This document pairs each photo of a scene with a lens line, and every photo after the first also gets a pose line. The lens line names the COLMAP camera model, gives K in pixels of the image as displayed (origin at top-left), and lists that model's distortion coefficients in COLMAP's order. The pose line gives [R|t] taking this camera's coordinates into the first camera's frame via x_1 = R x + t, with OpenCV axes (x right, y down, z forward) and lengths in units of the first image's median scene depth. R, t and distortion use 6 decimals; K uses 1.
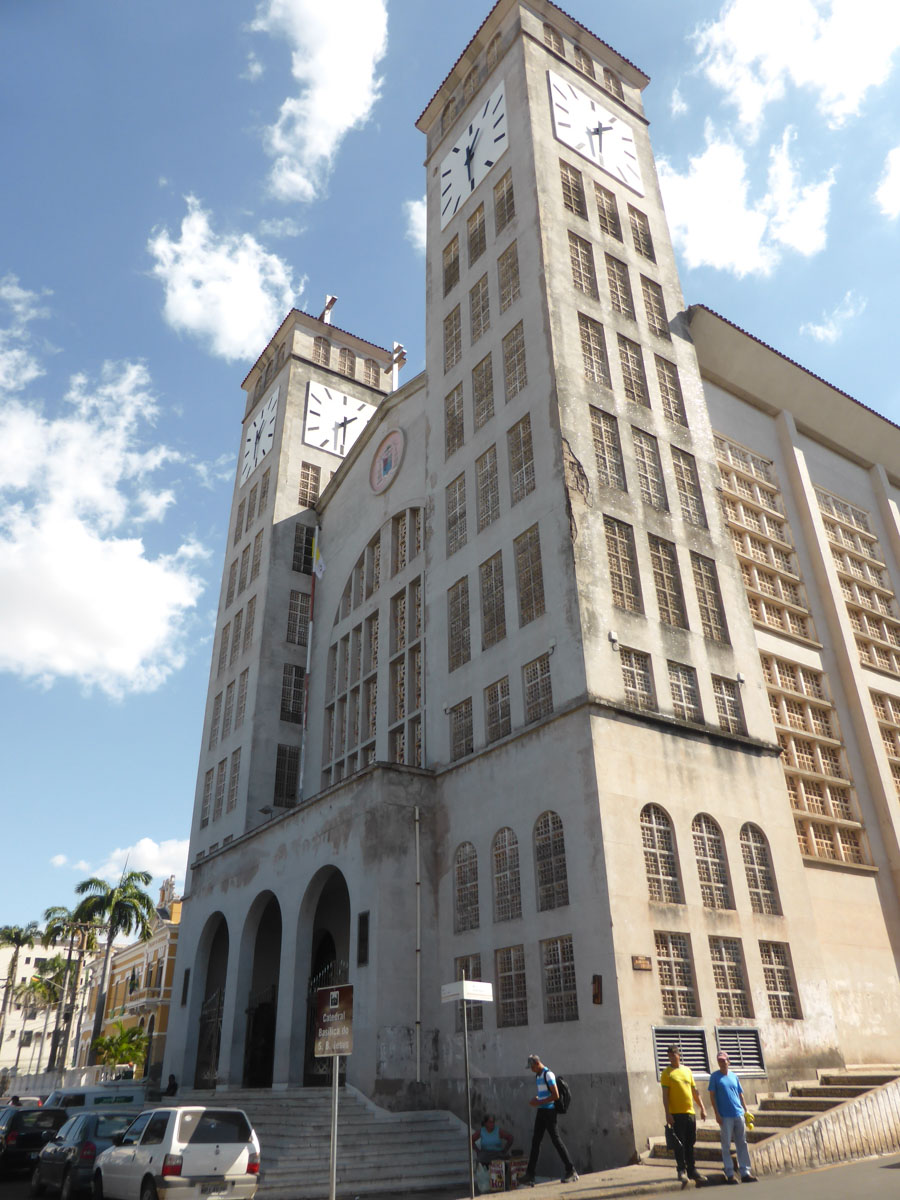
lens RADIAL K [[865.1, 0, 450.0], [0, 865.1, 600.0], [0, 0, 1]] dist [-0.073357, 0.112695]
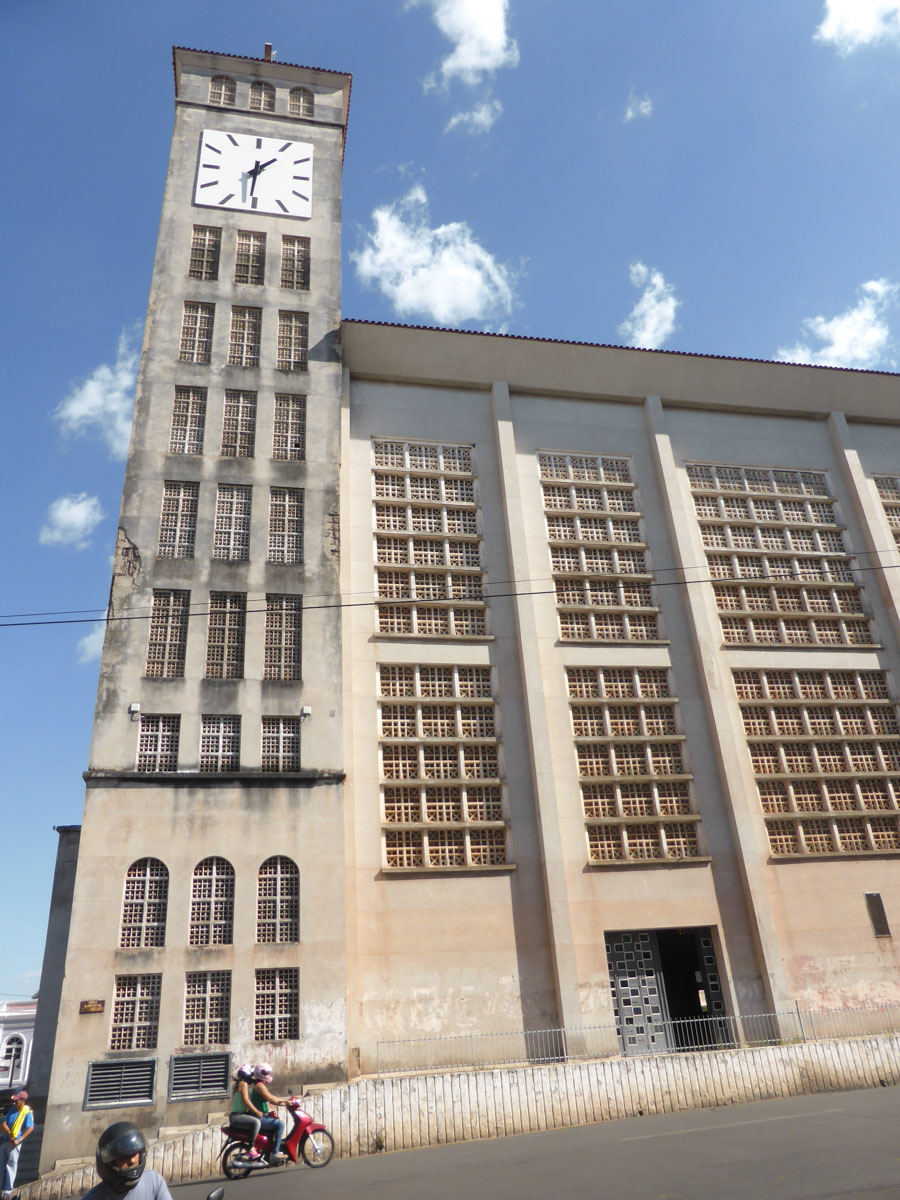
lens RADIAL K [[865.1, 0, 450.0], [0, 865.1, 600.0], [0, 0, 1]] dist [-0.073357, 0.112695]
pose [[0.921274, -0.203395, -0.331488, 1.036653], [0.223499, 0.974427, 0.023258, -0.031393], [0.318280, -0.095514, 0.943173, 0.092450]]
